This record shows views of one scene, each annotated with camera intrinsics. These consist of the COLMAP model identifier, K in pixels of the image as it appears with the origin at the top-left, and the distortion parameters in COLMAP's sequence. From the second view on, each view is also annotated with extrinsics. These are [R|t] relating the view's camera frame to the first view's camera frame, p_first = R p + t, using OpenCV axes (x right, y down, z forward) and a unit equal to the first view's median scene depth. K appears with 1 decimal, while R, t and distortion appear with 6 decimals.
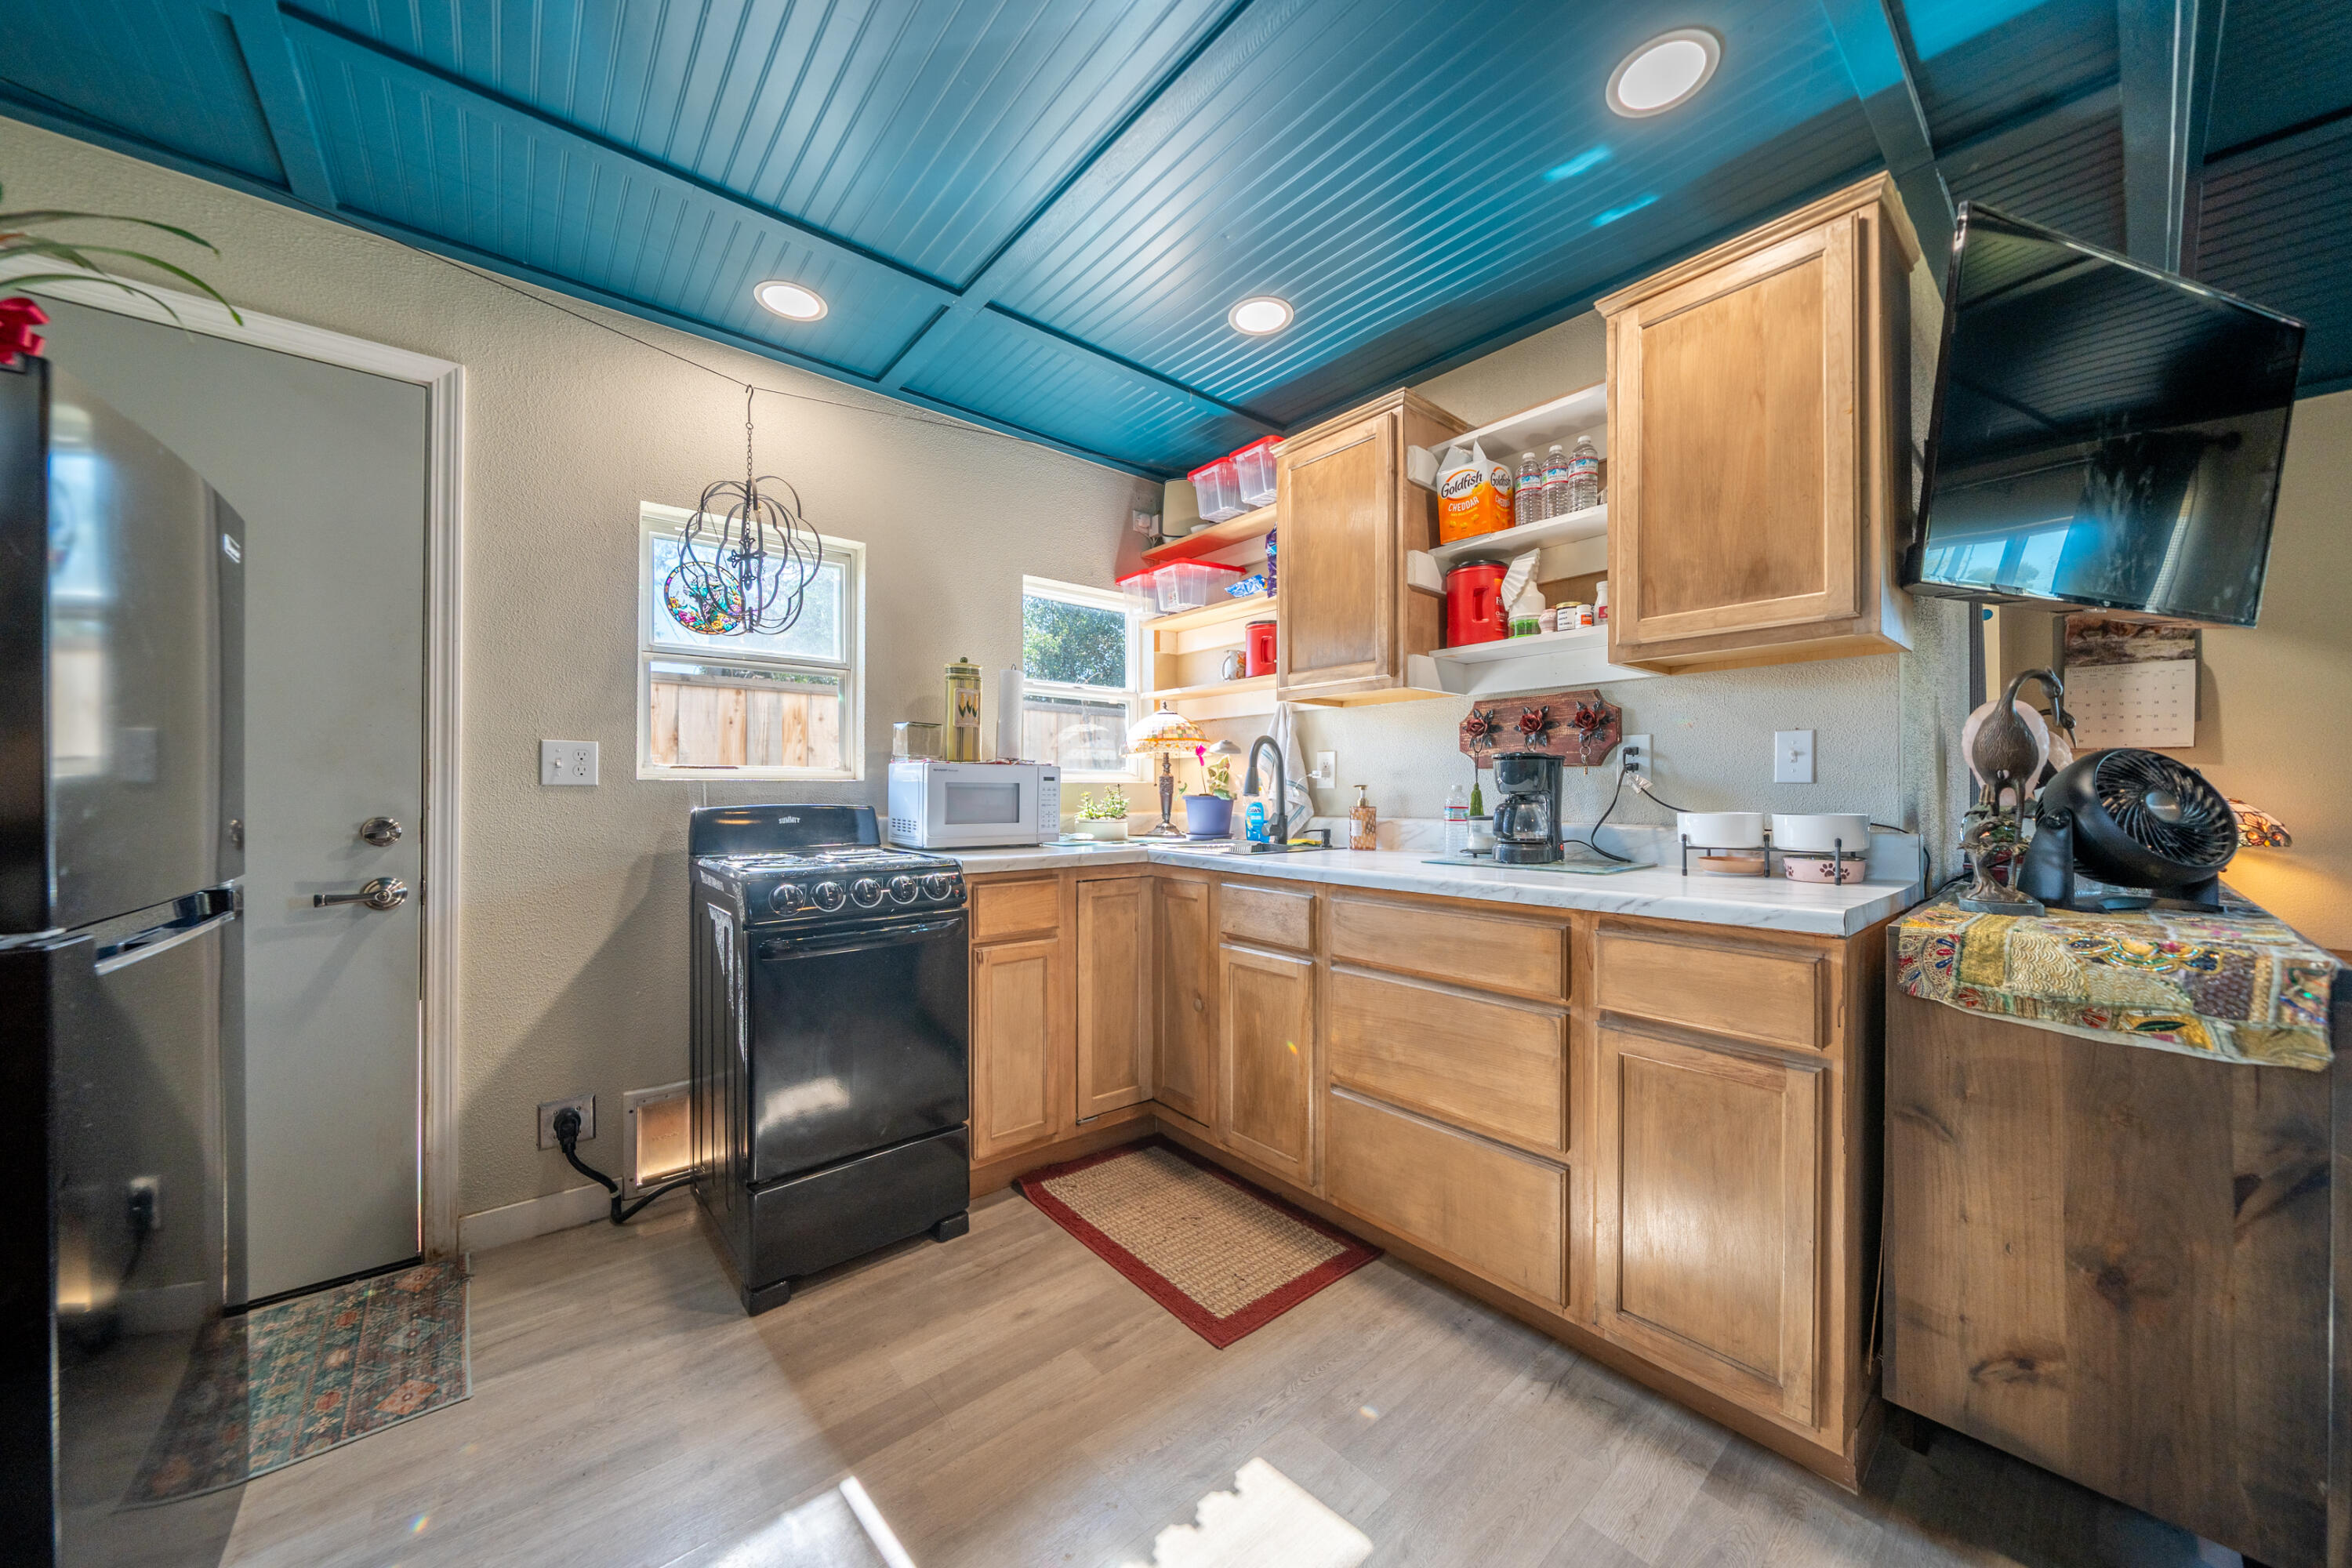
lens RADIAL K [[826.7, 0, 1185.0], [0, 826.7, 787.7], [0, 0, 1]] dist [-0.004959, -0.000072]
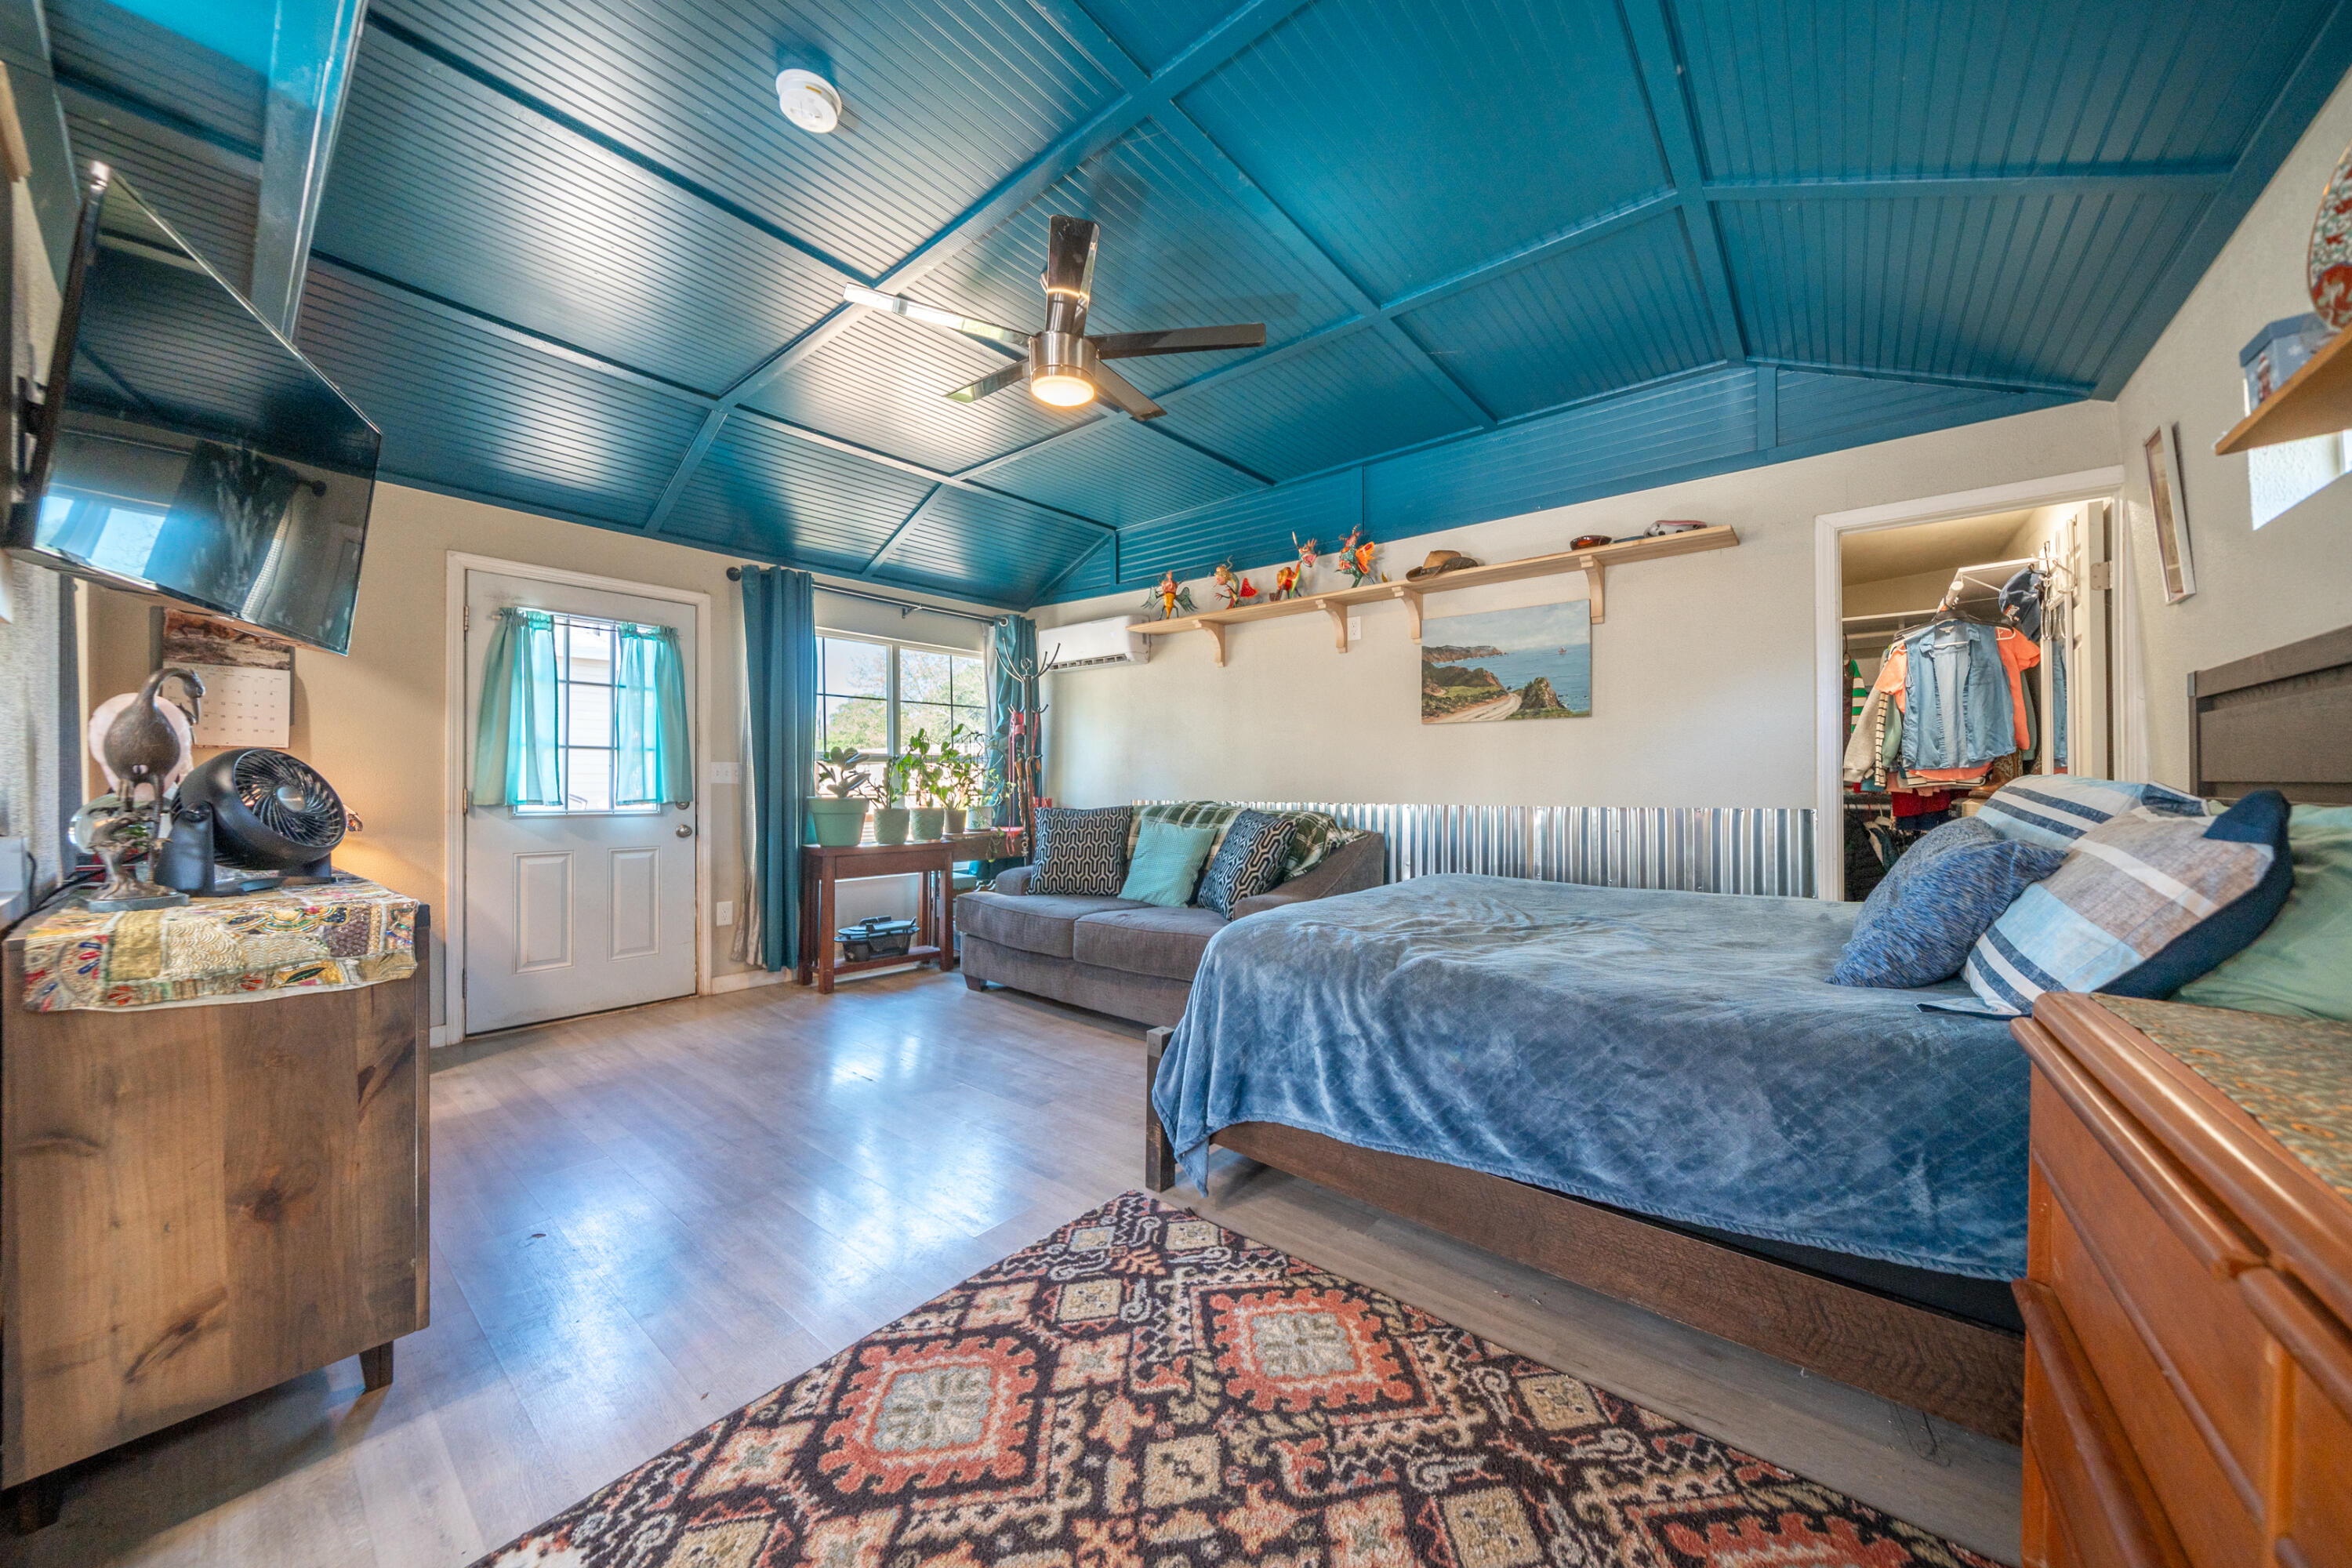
lens RADIAL K [[826.7, 0, 1181.5], [0, 826.7, 782.9], [0, 0, 1]] dist [-0.004959, -0.000072]
pose [[-0.156865, 0.002267, 0.987617, -0.186924], [0.000957, 0.999997, -0.002143, 0.003577], [-0.987620, 0.000609, -0.156867, -0.085842]]
